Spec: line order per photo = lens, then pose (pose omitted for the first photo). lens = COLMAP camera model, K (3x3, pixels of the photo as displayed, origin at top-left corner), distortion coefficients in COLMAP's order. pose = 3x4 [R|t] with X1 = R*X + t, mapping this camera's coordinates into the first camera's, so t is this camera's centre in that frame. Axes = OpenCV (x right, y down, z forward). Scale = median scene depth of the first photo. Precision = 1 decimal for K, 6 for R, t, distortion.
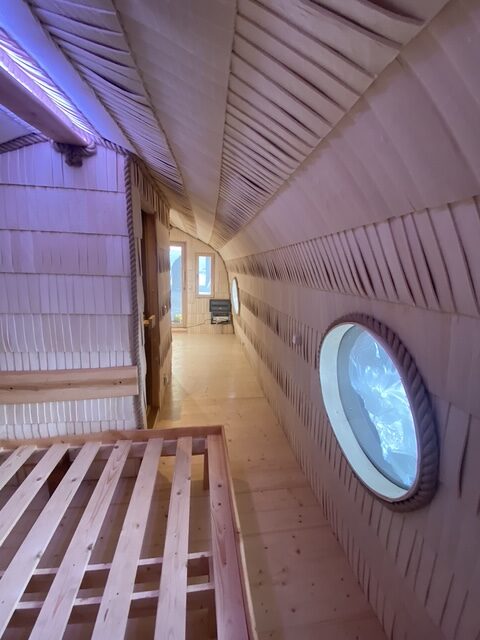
lens RADIAL K [[257.7, 0, 240.0], [0, 257.7, 320.0], [0, 0, 1]] dist [0.028939, -0.025939]
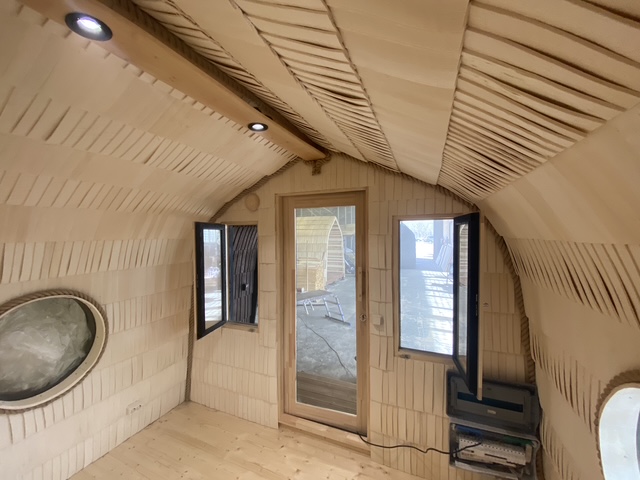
lens RADIAL K [[257.7, 0, 318.0], [0, 257.7, 239.6], [0, 0, 1]] dist [0.028939, -0.025939]
pose [[0.859626, -0.050802, -0.508392, -0.081514], [-0.102522, 0.957655, -0.269048, -0.124248], [0.500532, 0.283402, 0.818017, 0.635846]]
